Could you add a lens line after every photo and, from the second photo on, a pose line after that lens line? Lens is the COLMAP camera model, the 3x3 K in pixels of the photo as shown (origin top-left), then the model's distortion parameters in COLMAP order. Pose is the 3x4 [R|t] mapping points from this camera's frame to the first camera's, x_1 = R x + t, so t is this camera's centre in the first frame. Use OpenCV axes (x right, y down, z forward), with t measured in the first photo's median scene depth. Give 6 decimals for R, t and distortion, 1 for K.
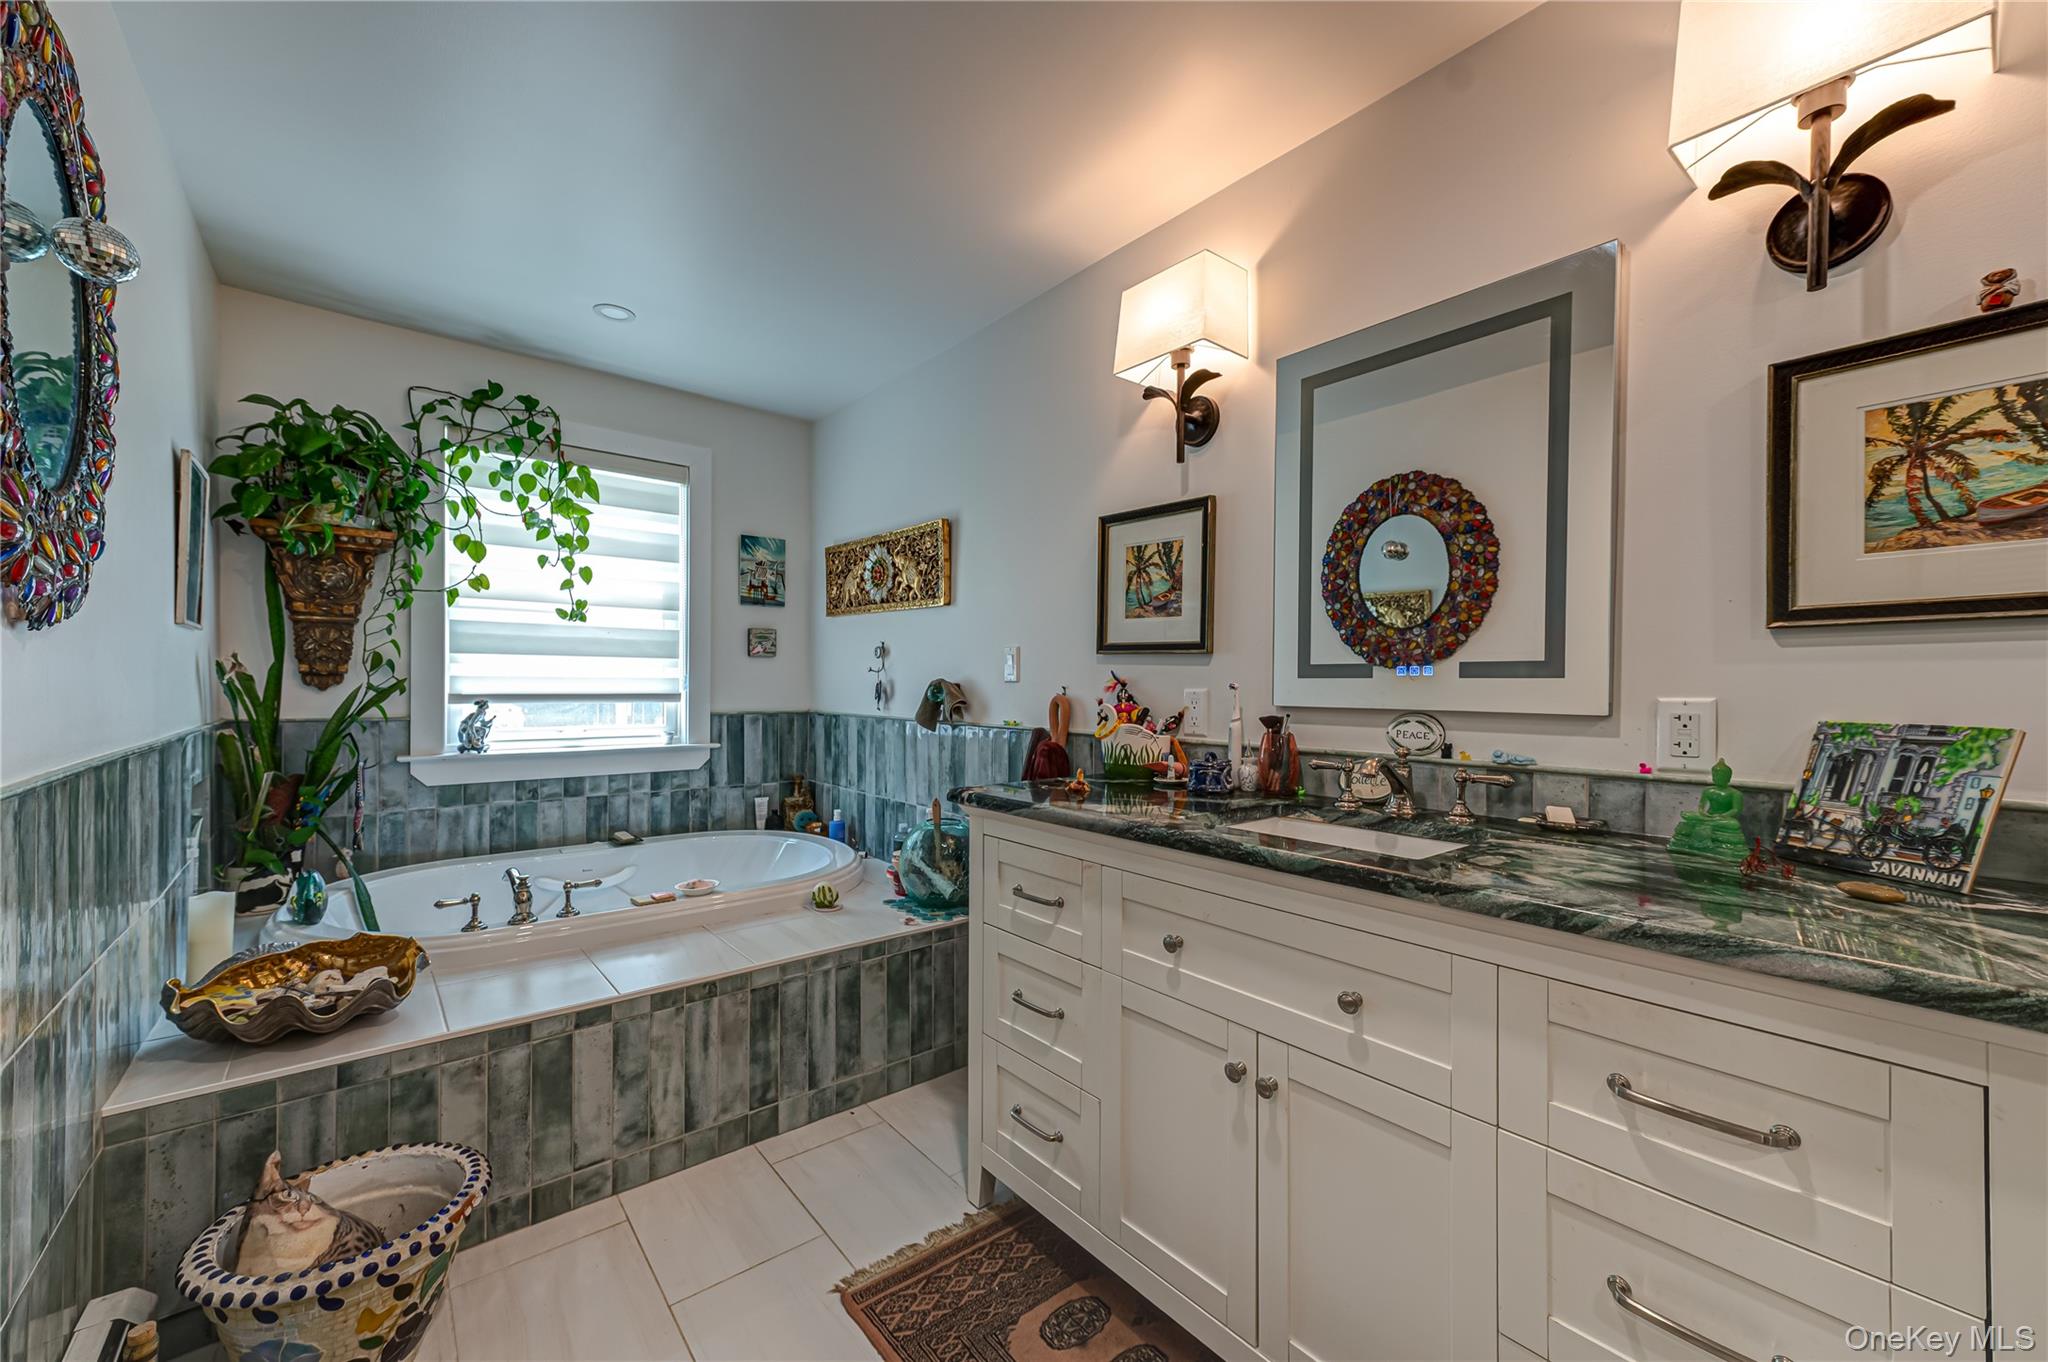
lens RADIAL K [[799.0, 0, 1023.5], [0, 799.0, 688.0], [0, 0, 1]] dist [0.015956, -0.000803]
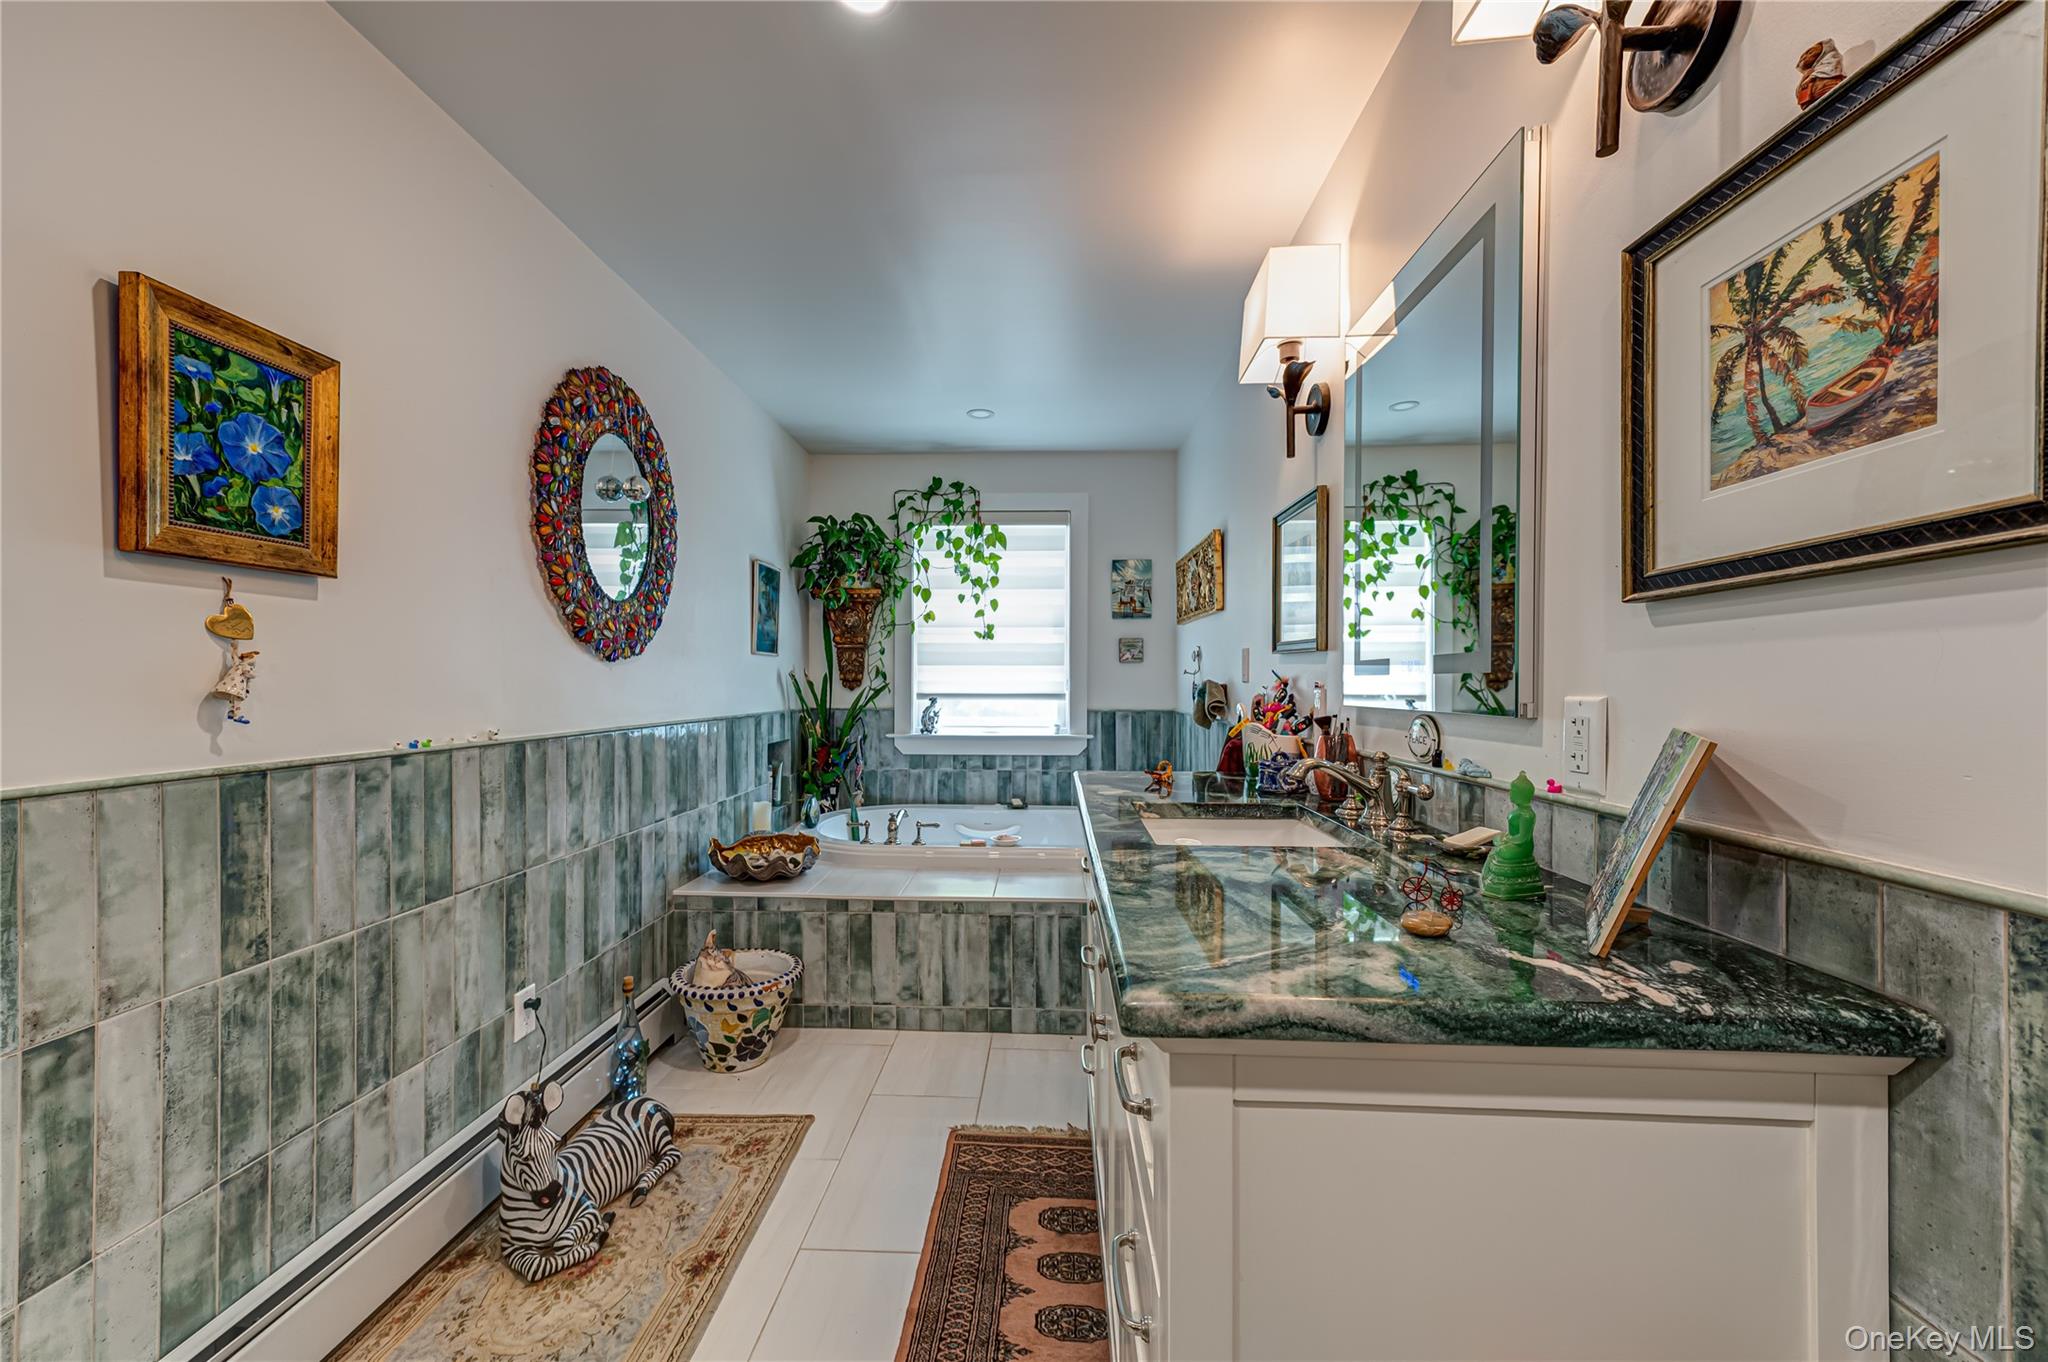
lens RADIAL K [[799.0, 0, 1013.8], [0, 799.0, 684.6], [0, 0, 1]] dist [0.015956, -0.000803]
pose [[0.743026, -0.004645, -0.669246, 0.537754], [-0.000933, 0.999968, -0.007976, 0.004512], [0.669262, 0.006551, 0.742998, 0.038332]]
